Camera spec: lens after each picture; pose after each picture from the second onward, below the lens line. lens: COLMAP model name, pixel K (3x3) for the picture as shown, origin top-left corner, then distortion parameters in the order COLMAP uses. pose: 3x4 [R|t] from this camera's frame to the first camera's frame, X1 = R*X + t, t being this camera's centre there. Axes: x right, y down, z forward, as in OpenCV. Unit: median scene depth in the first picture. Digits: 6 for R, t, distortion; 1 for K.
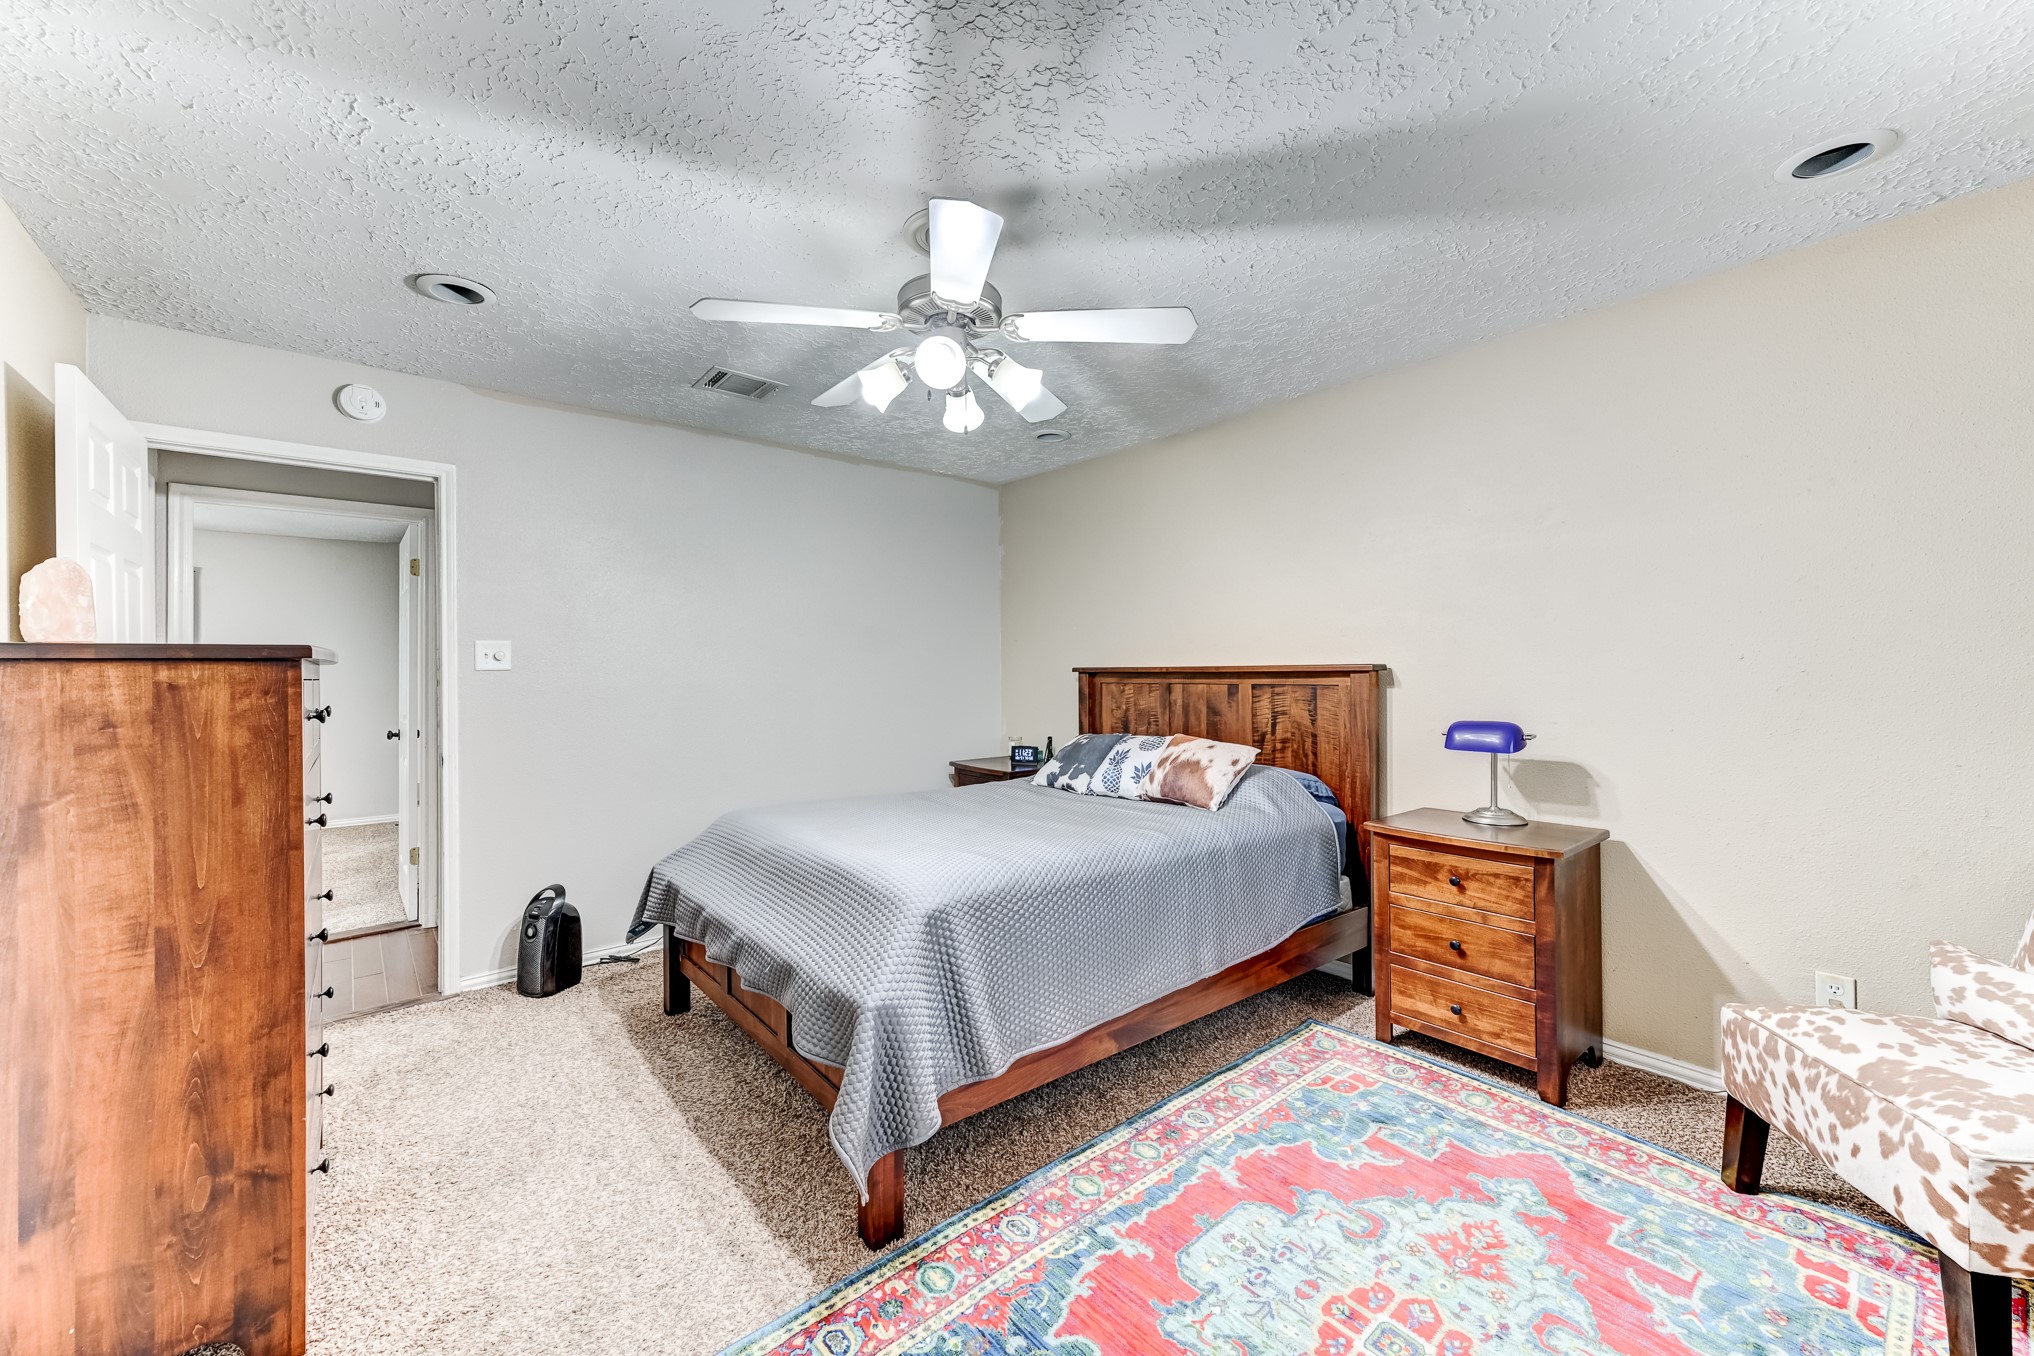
lens RADIAL K [[791.5, 0, 1017.9], [0, 791.5, 673.4], [0, 0, 1]] dist [0.011235, -0.000937]
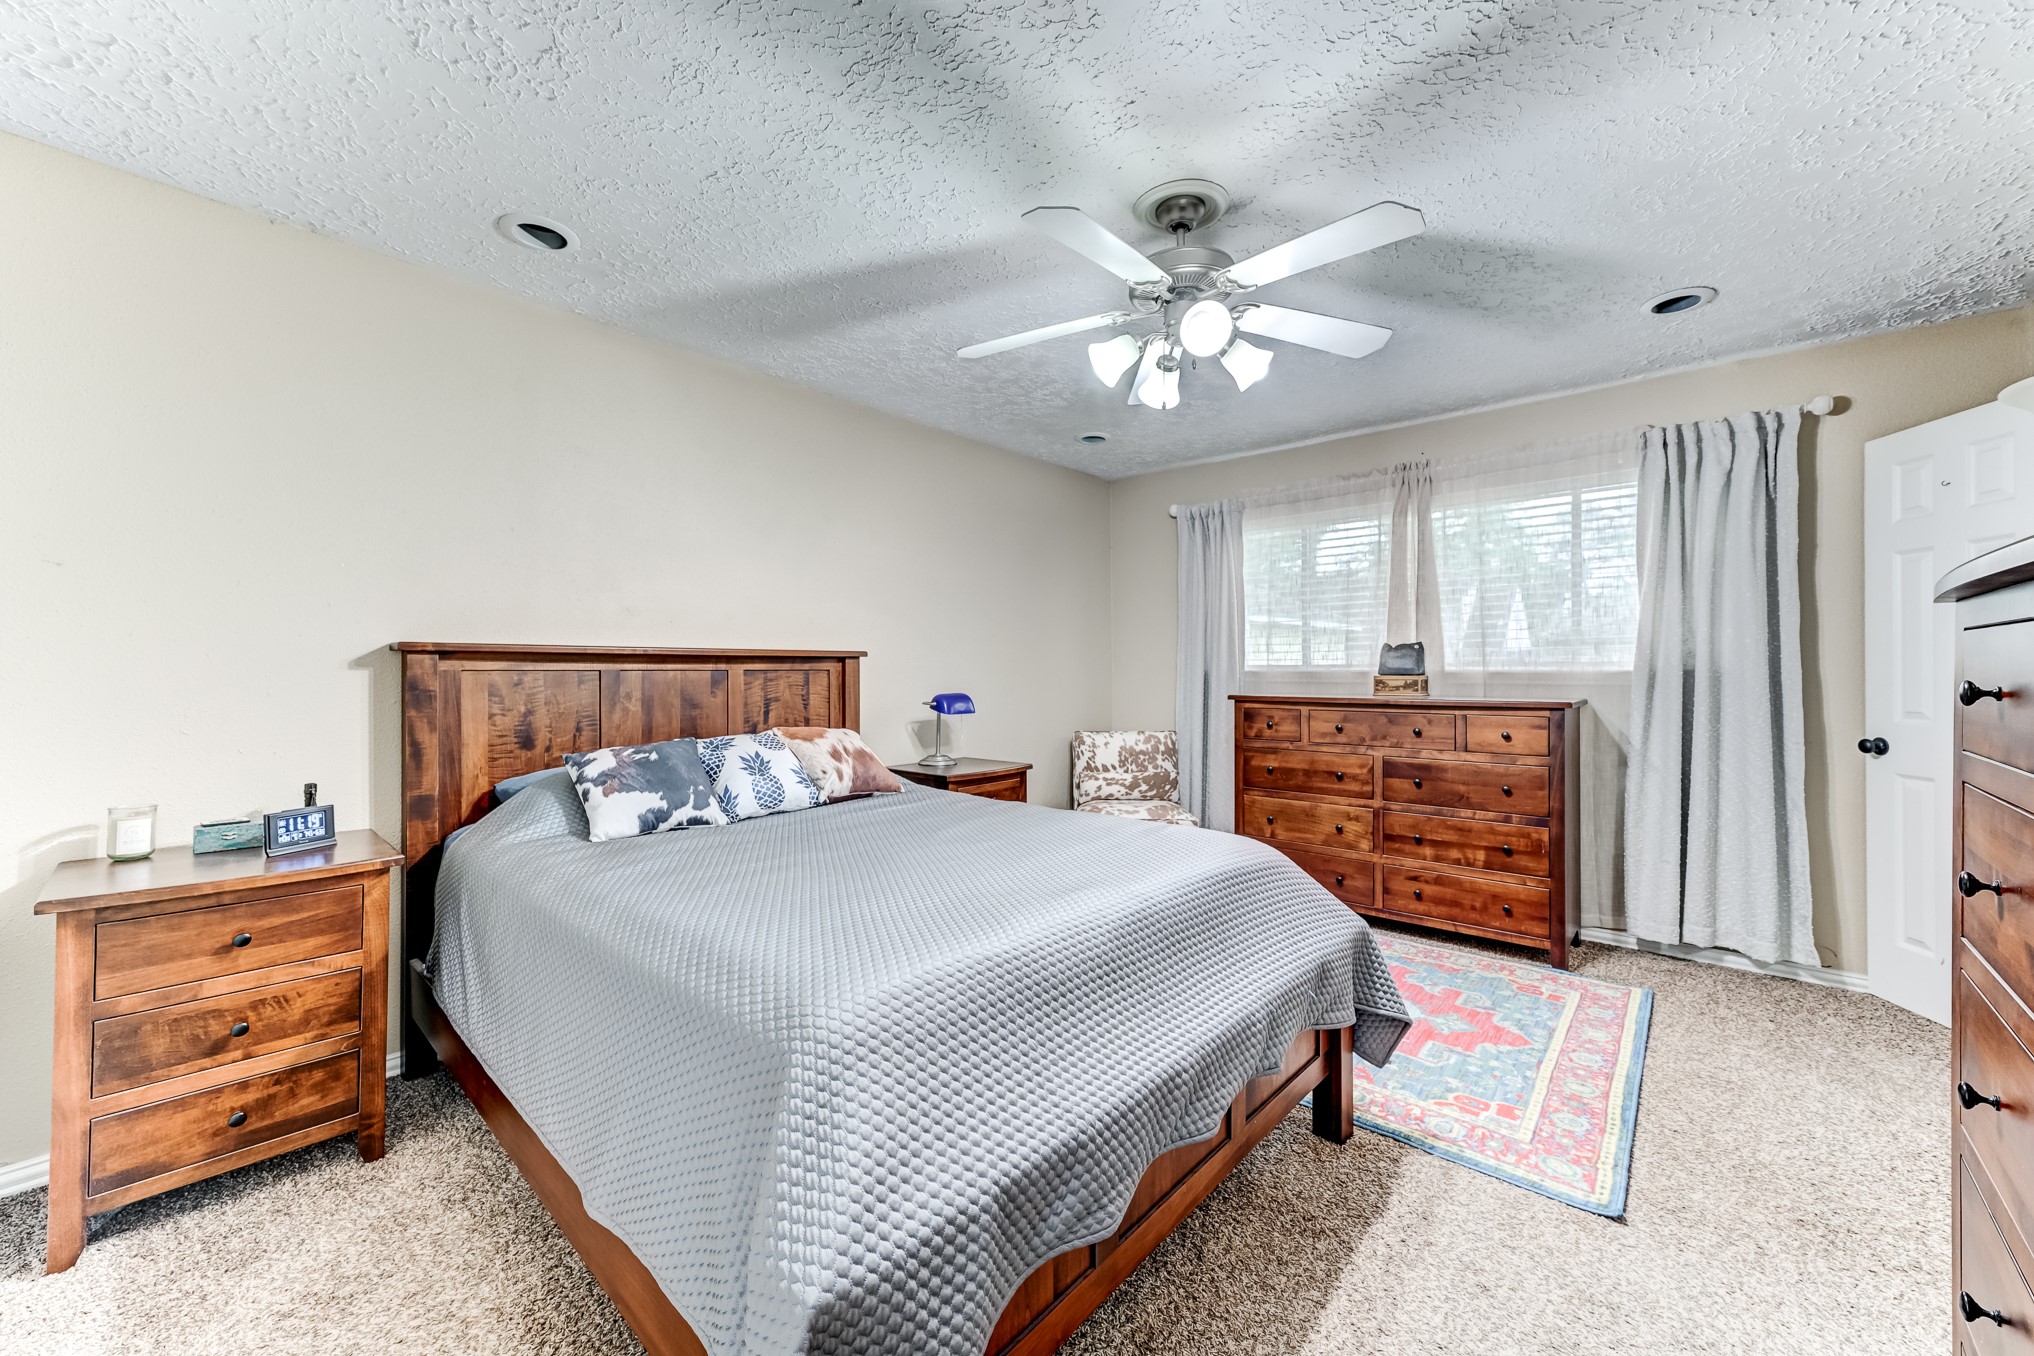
lens RADIAL K [[791.5, 0, 1011.0], [0, 791.5, 666.8], [0, 0, 1]] dist [0.011235, -0.000937]
pose [[-0.150087, 0.010222, 0.988620, -0.828582], [0.003400, 0.999946, -0.009823, 0.025785], [-0.988667, 0.001887, -0.150113, 1.083036]]
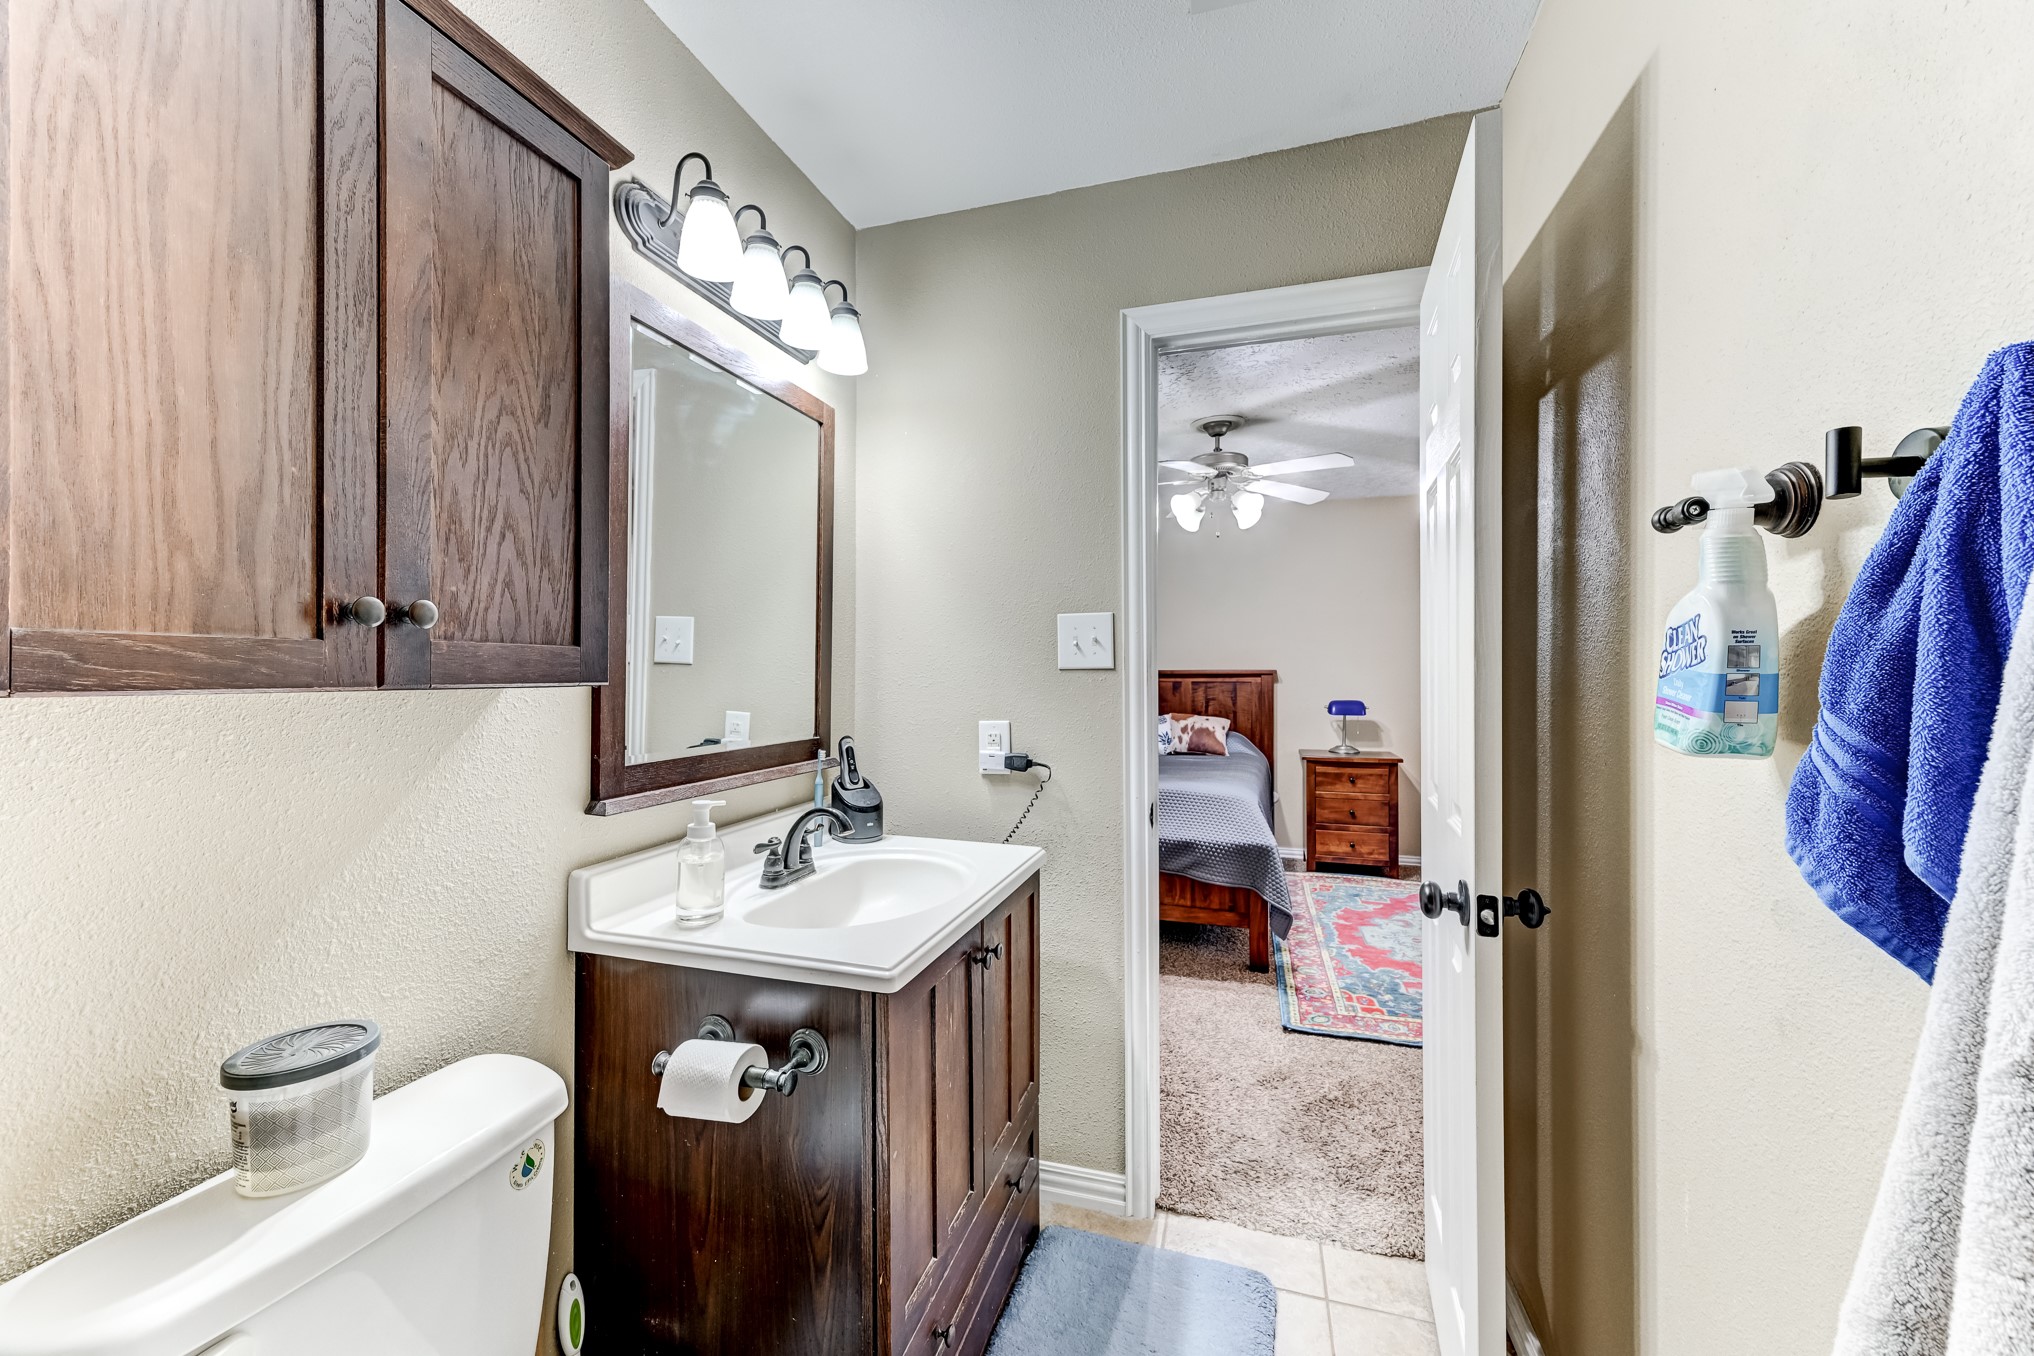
lens RADIAL K [[791.5, 0, 1016.8], [0, 791.5, 672.1], [0, 0, 1]] dist [0.011235, -0.000937]
pose [[0.835782, 0.007941, 0.549004, -1.129010], [-0.007464, 0.999967, -0.003100, 0.003287], [-0.549011, -0.001507, 0.835814, -0.176915]]
